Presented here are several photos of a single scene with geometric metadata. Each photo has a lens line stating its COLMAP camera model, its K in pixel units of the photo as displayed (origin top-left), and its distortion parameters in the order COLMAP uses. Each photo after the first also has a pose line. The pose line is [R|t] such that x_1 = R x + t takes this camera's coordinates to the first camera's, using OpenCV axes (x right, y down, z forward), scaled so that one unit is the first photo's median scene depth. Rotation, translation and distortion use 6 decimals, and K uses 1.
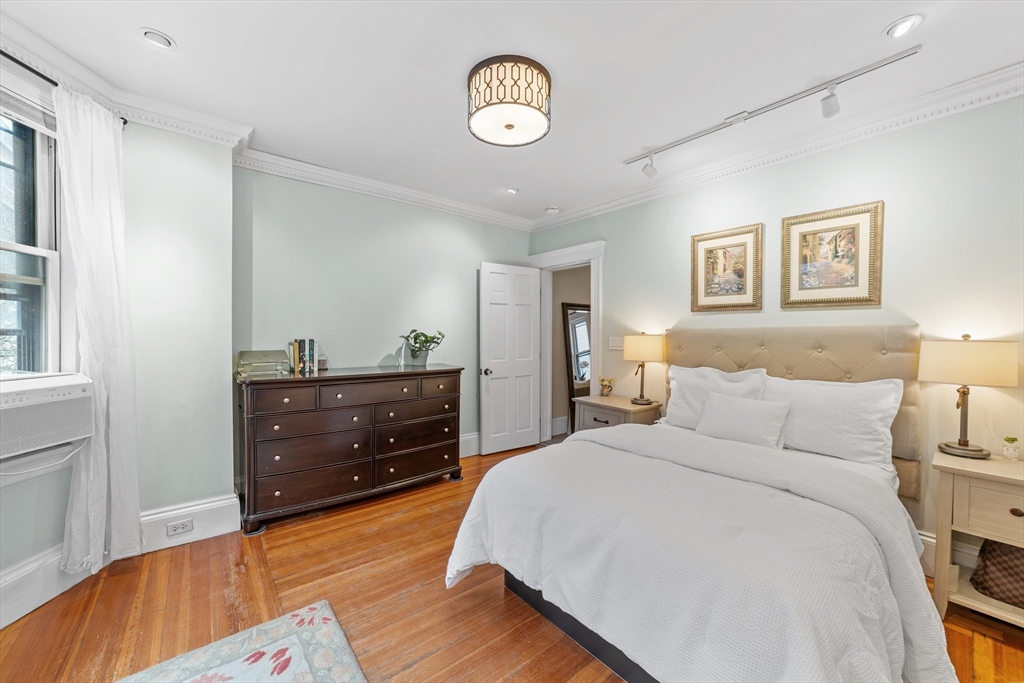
lens RADIAL K [[400.7, 0, 508.8], [0, 400.7, 344.4], [0, 0, 1]] dist [-0.014935, 0.000064]
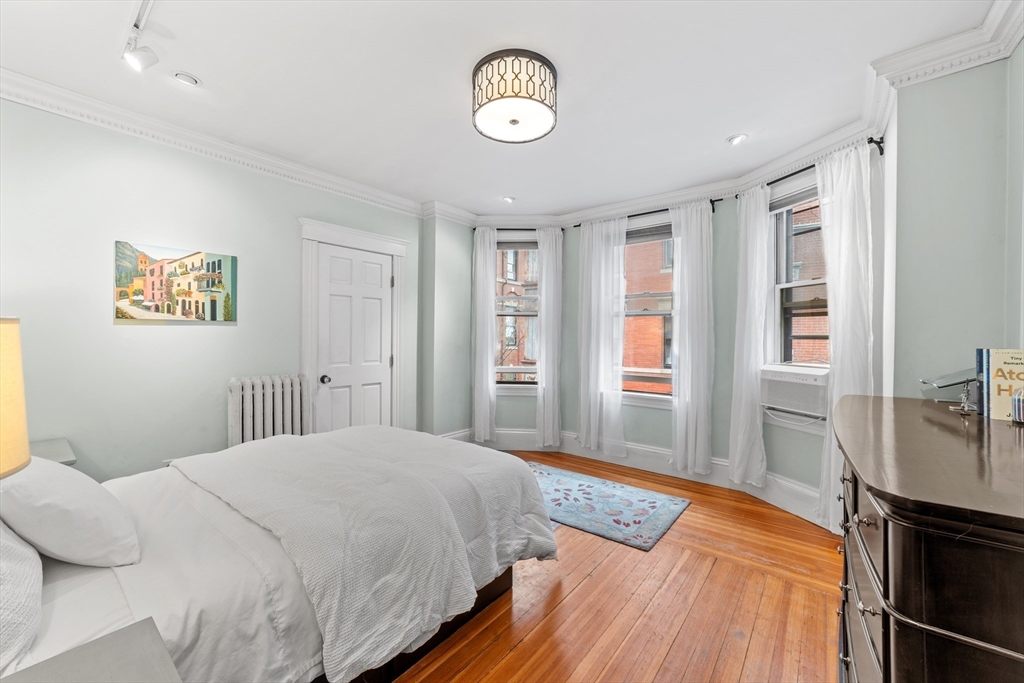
lens RADIAL K [[399.3, 0, 514.7], [0, 399.3, 346.7], [0, 0, 1]] dist [-0.013113, 0.000246]
pose [[-0.975868, -0.008892, -0.218180, 0.214308], [-0.019495, 0.998728, 0.046492, -0.038900], [0.217489, 0.049624, -0.974801, 2.016497]]
